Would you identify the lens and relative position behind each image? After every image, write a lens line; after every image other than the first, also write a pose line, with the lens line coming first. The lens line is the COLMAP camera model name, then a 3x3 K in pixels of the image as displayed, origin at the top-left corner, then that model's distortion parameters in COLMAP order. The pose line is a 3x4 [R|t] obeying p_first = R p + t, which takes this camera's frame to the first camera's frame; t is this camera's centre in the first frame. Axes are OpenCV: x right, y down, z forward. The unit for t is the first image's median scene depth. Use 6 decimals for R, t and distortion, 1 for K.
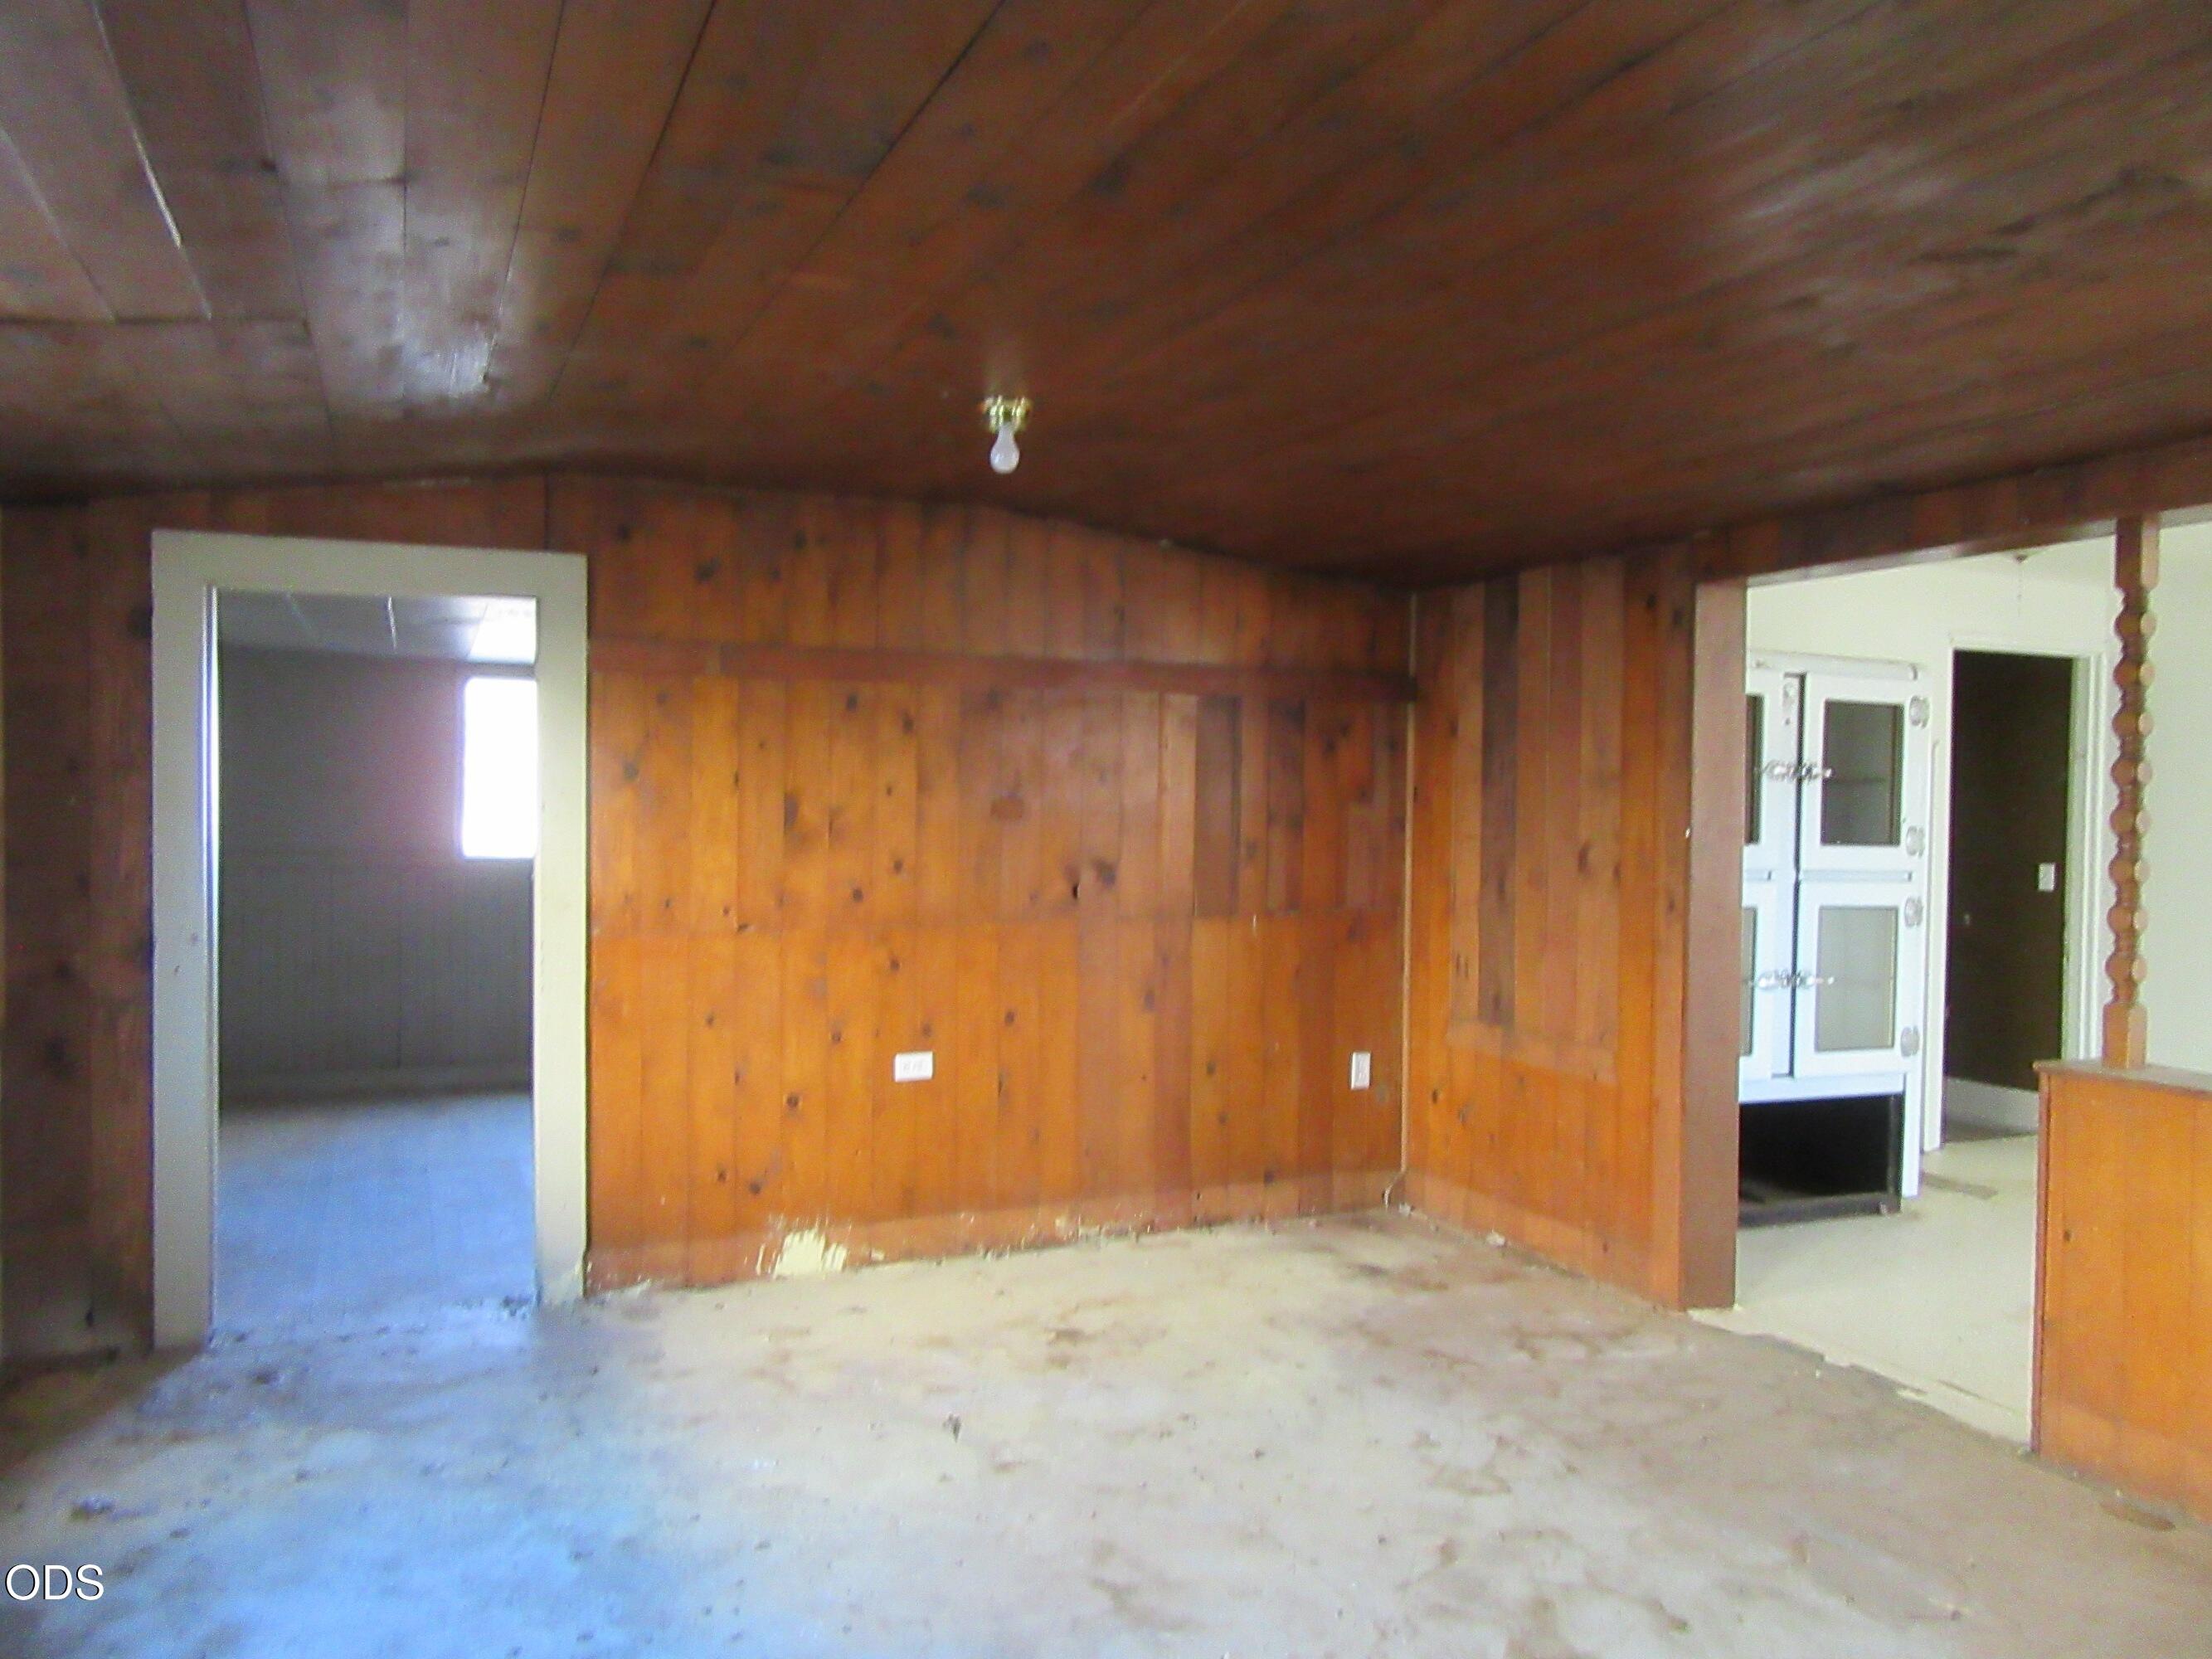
lens RADIAL K [[1620.9, 0, 1110.0], [0, 1620.9, 835.7], [0, 0, 1]] dist [-0.010202, 0.007170]
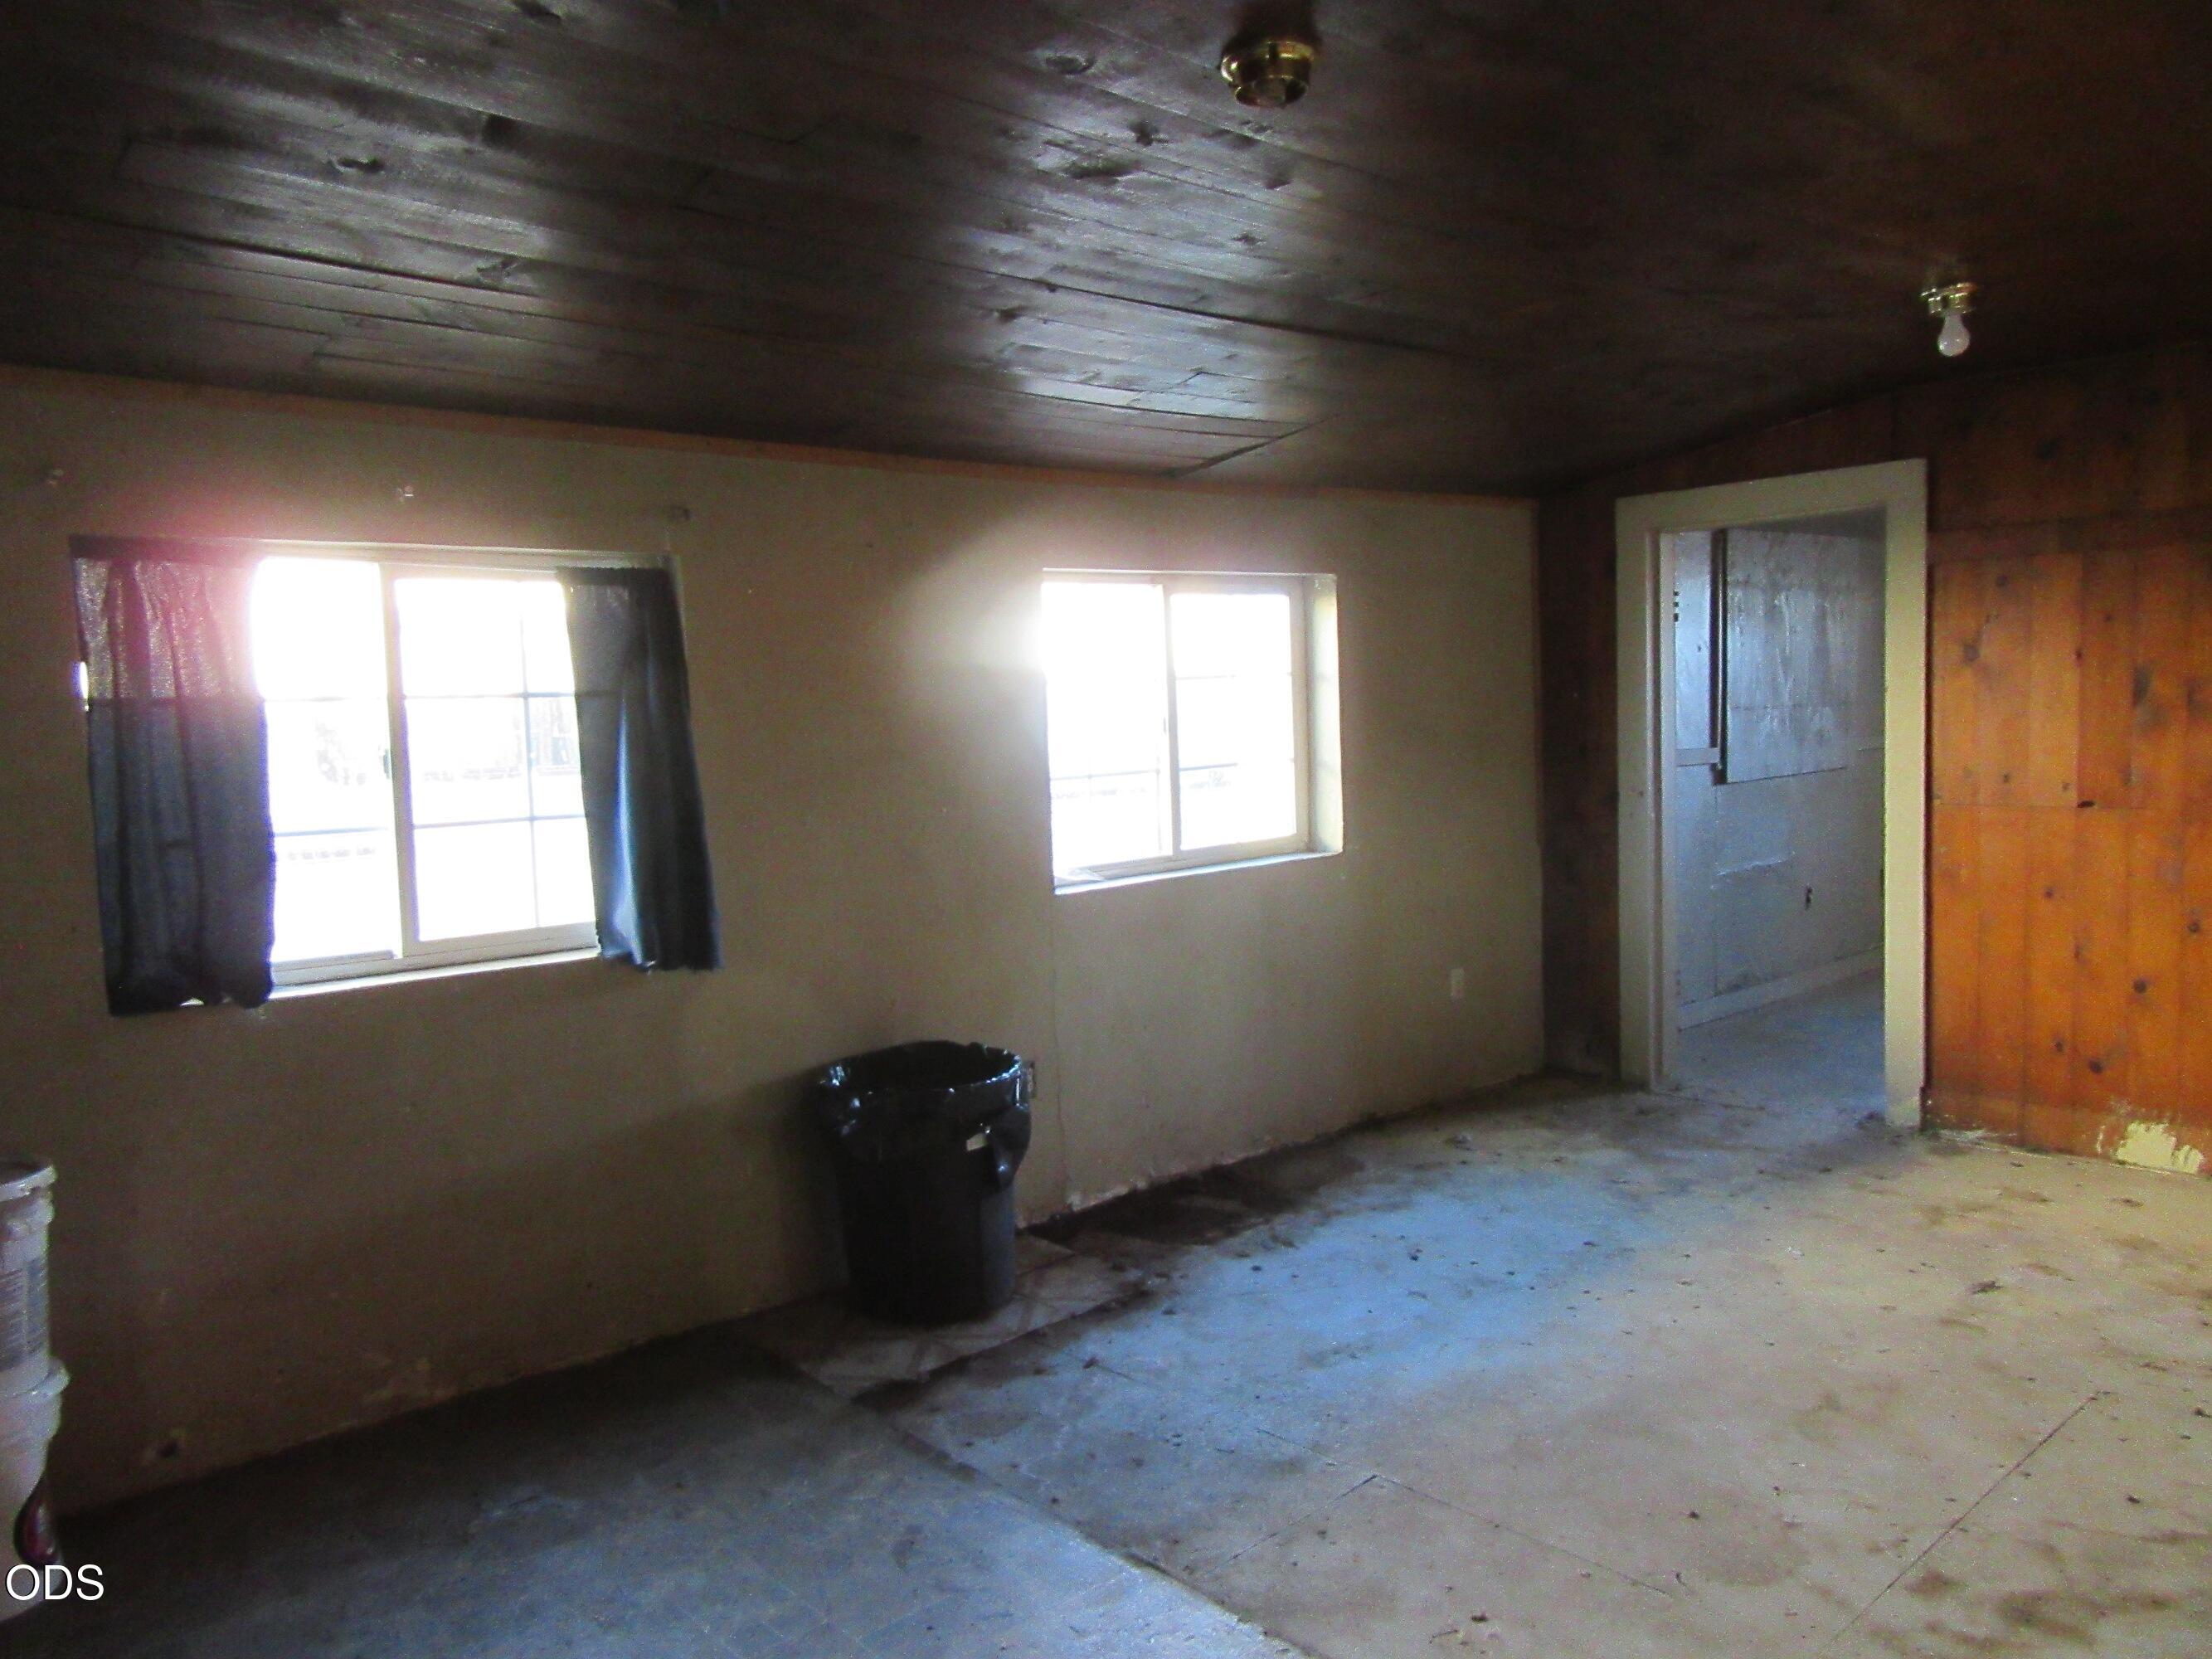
lens RADIAL K [[1620.9, 0, 1110.0], [0, 1620.9, 835.7], [0, 0, 1]] dist [-0.010202, 0.007170]
pose [[0.320890, 0.065142, -0.944874, 0.589687], [0.015171, 0.997150, 0.073898, -0.007214], [0.946995, -0.038048, 0.318987, 0.132936]]
